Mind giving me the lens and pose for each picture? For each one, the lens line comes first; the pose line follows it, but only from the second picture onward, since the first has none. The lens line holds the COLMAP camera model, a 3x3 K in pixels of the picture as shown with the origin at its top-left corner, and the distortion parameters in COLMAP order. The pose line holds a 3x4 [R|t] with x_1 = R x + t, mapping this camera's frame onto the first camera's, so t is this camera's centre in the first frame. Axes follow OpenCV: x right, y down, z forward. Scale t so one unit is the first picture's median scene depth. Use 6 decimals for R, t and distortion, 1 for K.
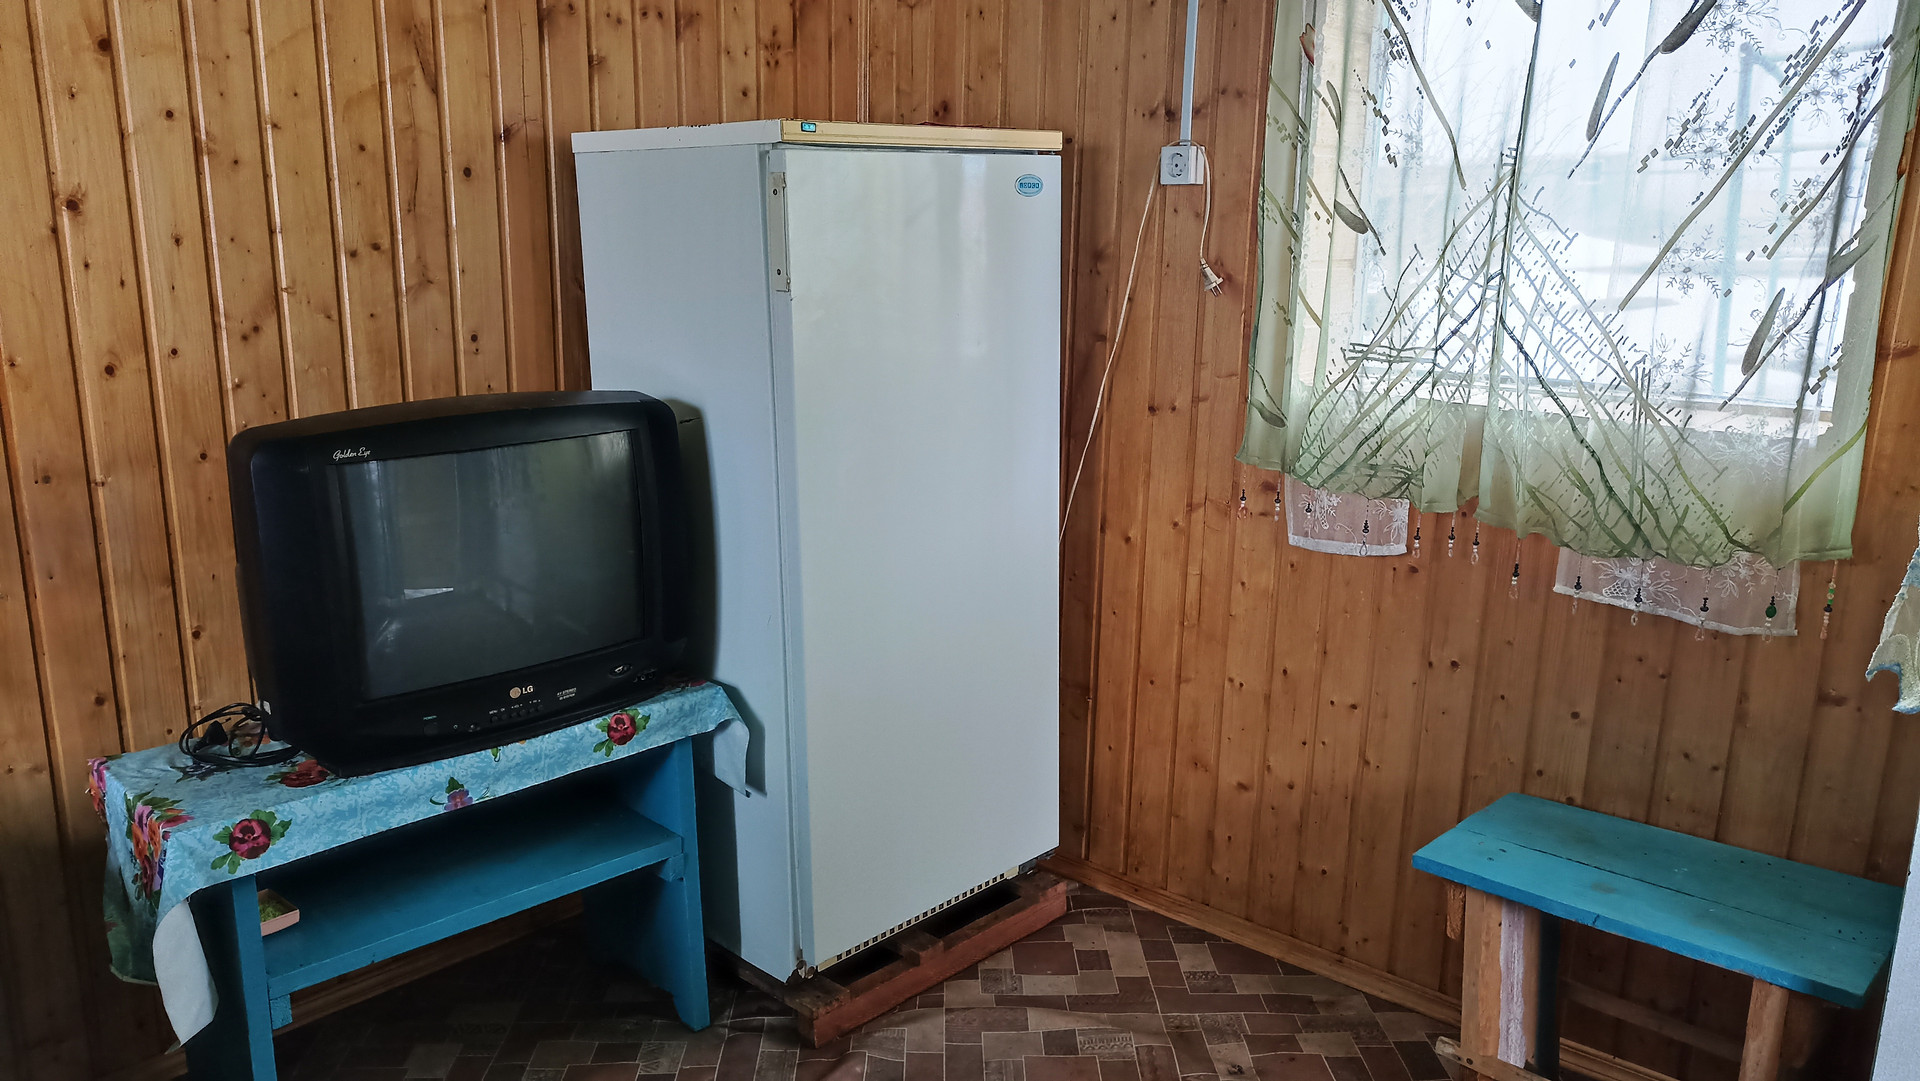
lens RADIAL K [[1430.6, 0, 957.3], [0, 1430.6, 538.2], [0, 0, 1]] dist [0.045173, -0.031486]
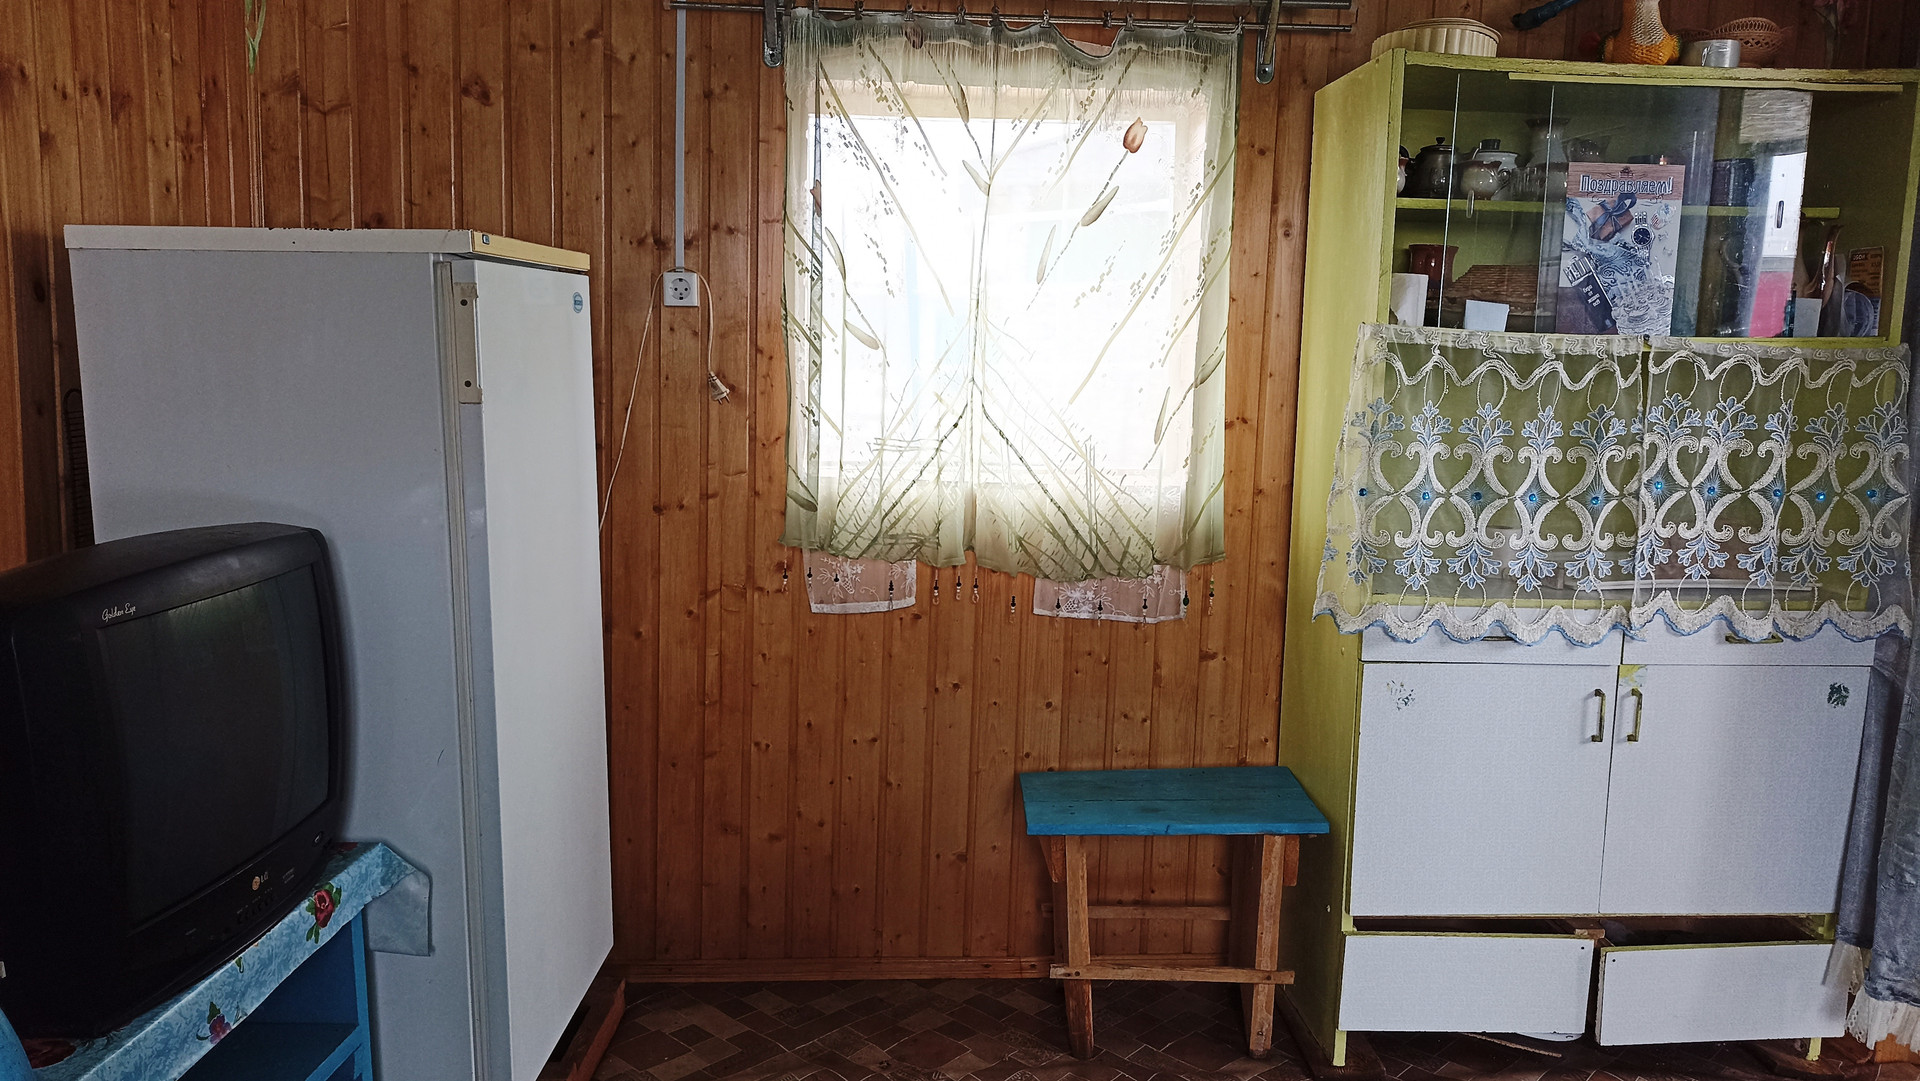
lens RADIAL K [[1430.6, 0, 968.4], [0, 1430.6, 533.2], [0, 0, 1]] dist [0.045173, -0.031486]
pose [[0.709904, -0.085523, 0.699087, -0.507564], [0.147717, 0.988603, -0.029062, -0.007150], [-0.688634, 0.123898, 0.714446, 0.076758]]
